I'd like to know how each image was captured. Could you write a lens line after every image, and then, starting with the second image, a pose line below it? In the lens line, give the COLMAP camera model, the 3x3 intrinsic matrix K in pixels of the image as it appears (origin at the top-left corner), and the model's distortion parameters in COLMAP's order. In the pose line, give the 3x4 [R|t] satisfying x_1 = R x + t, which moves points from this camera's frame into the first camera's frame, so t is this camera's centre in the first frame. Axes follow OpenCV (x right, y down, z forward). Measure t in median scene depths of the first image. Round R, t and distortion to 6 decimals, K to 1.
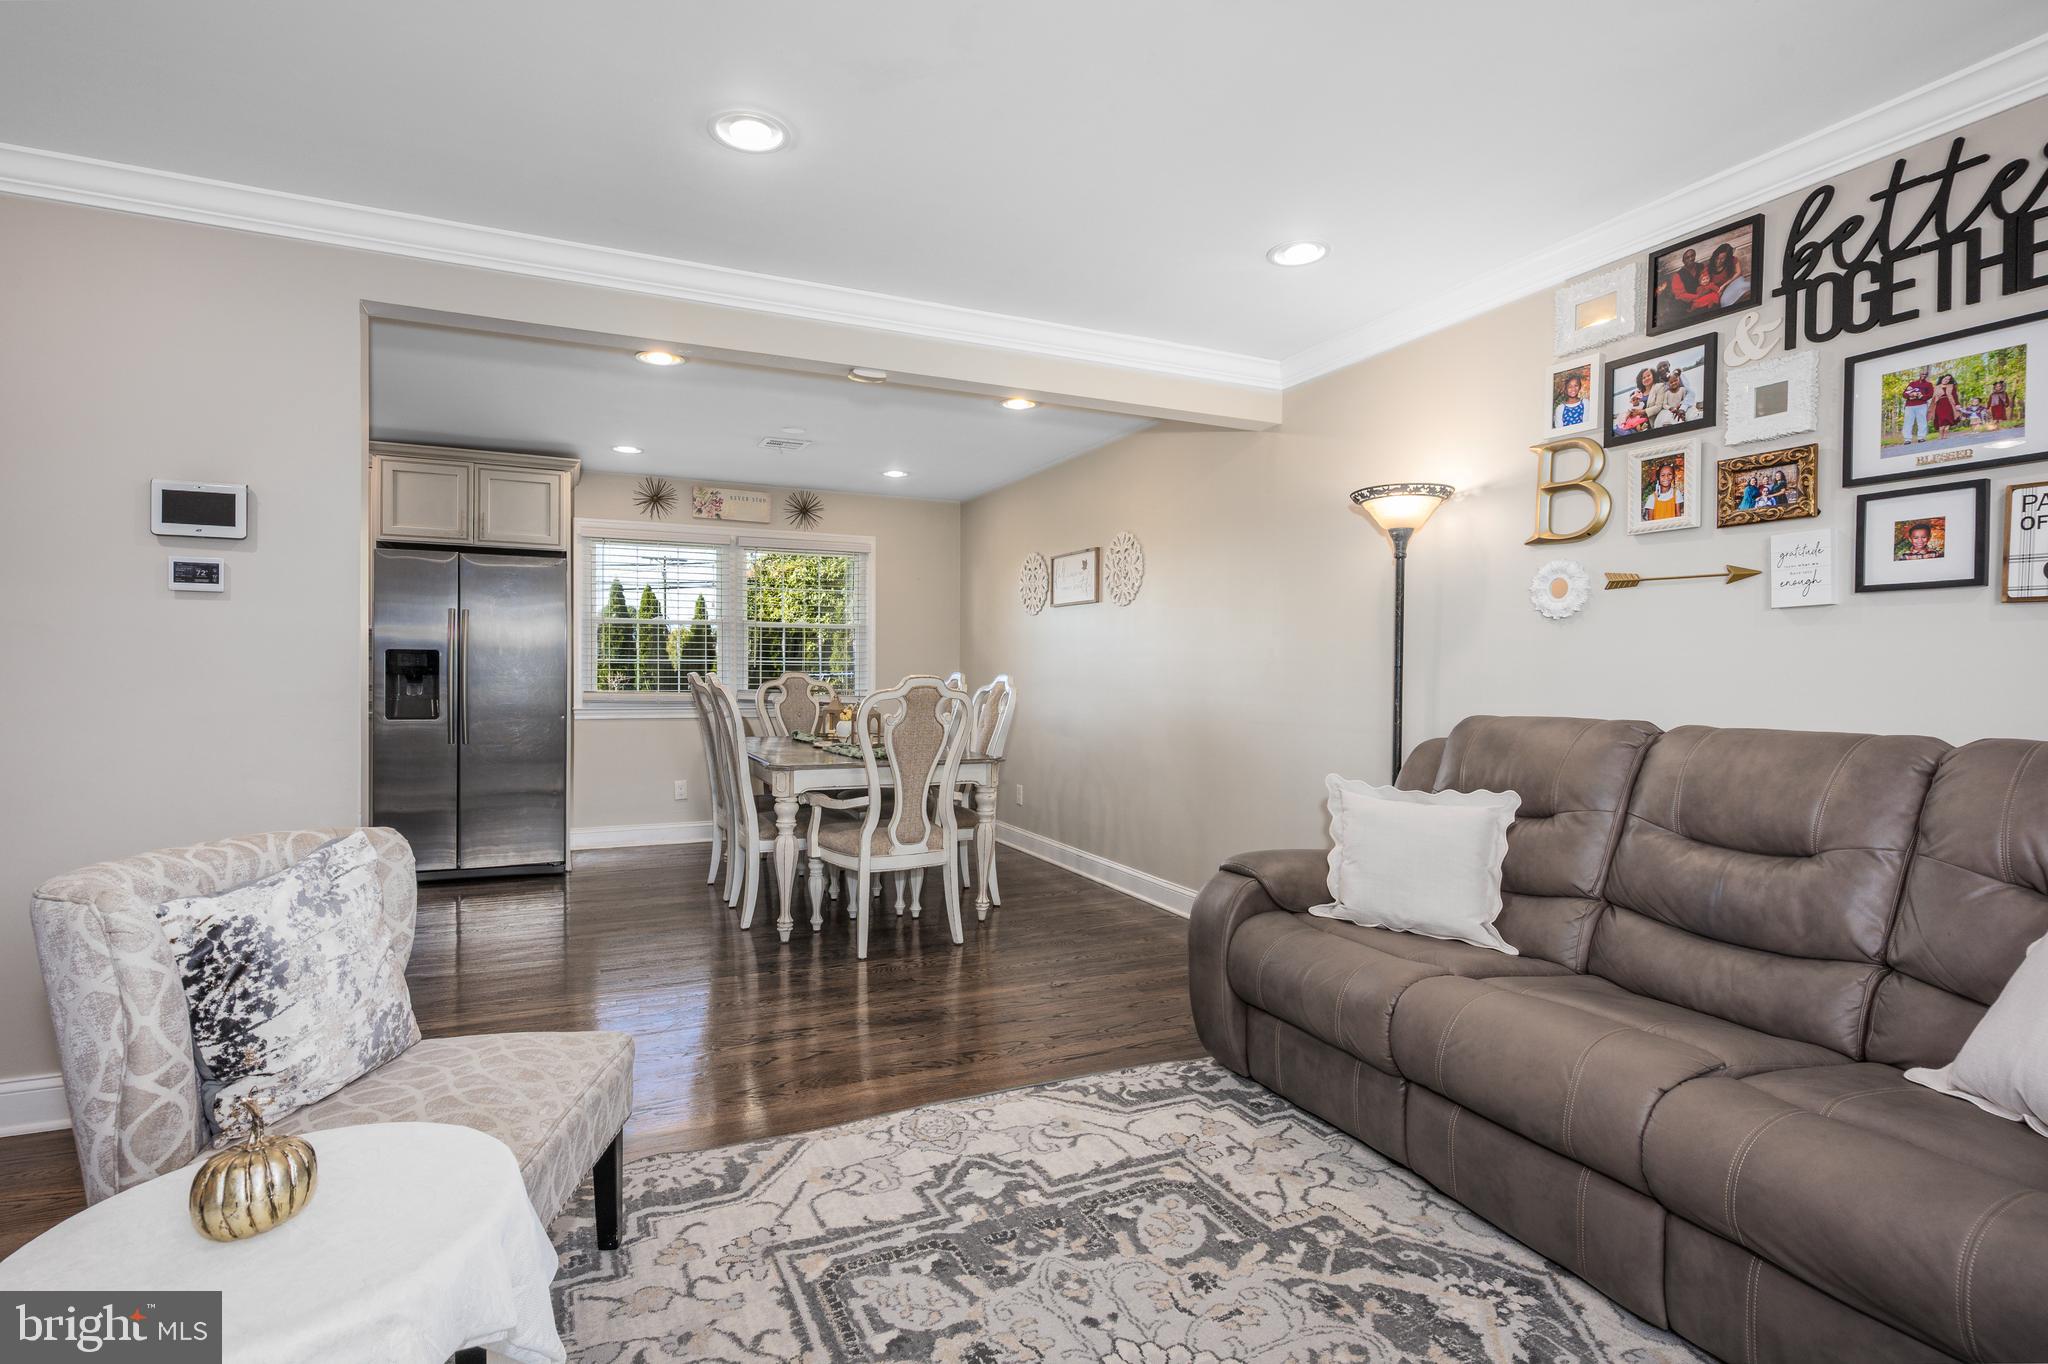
lens RADIAL K [[983.3, 0, 1033.2], [0, 983.3, 679.2], [0, 0, 1]] dist [-0.003711, 0.003737]
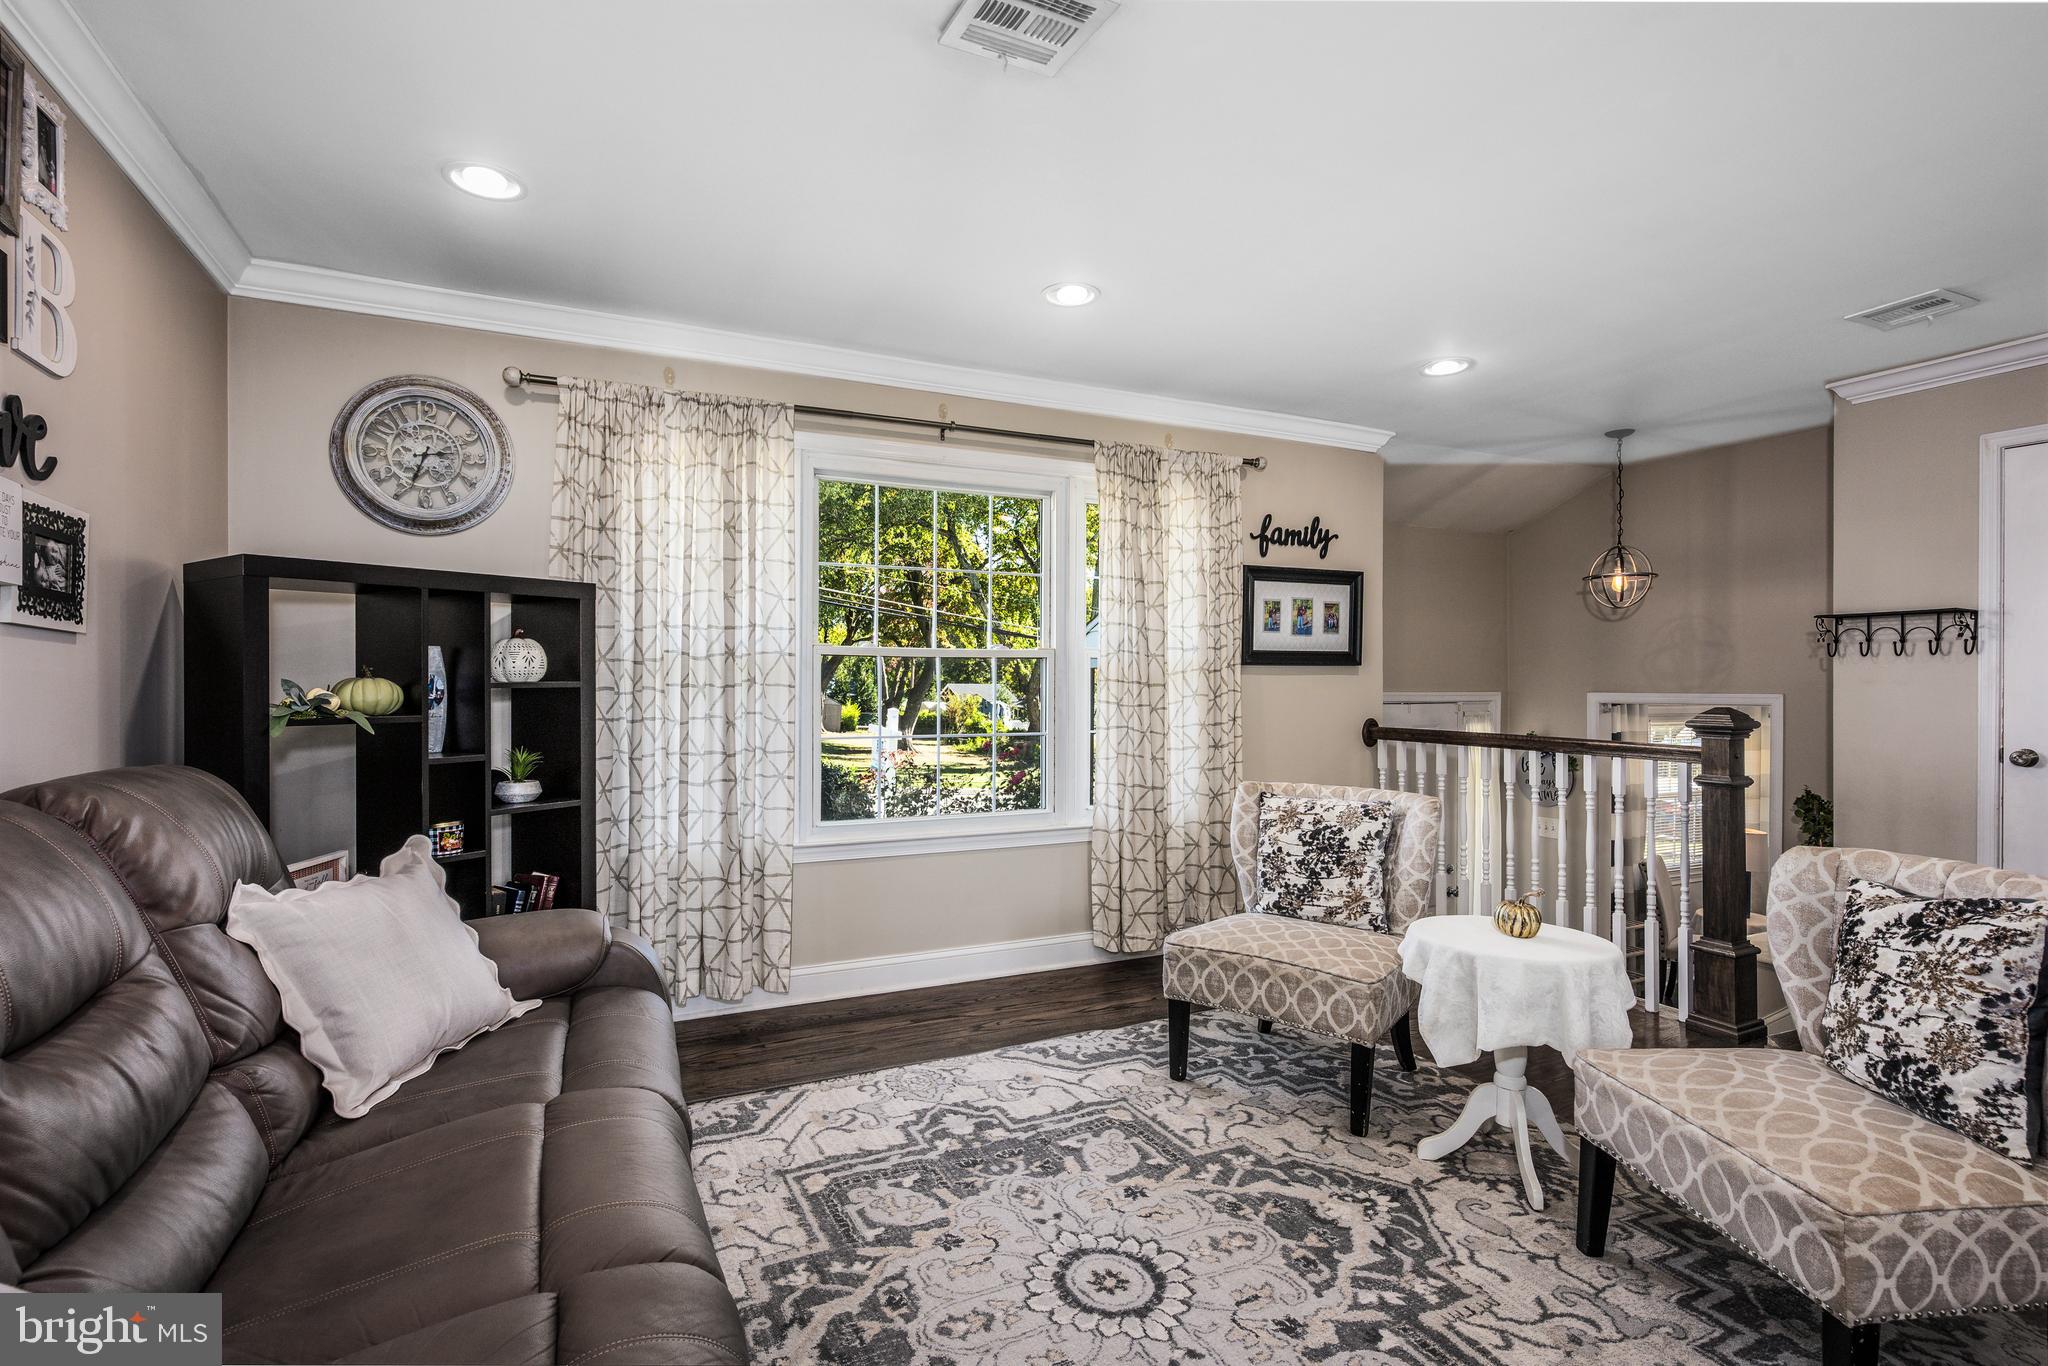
lens RADIAL K [[983.3, 0, 1012.7], [0, 983.3, 678.9], [0, 0, 1]] dist [-0.003711, 0.003737]
pose [[-0.999929, -0.010895, 0.004887, 0.167300], [-0.010855, 0.999909, 0.008003, -0.028217], [-0.004974, 0.007949, -0.999956, 1.347988]]
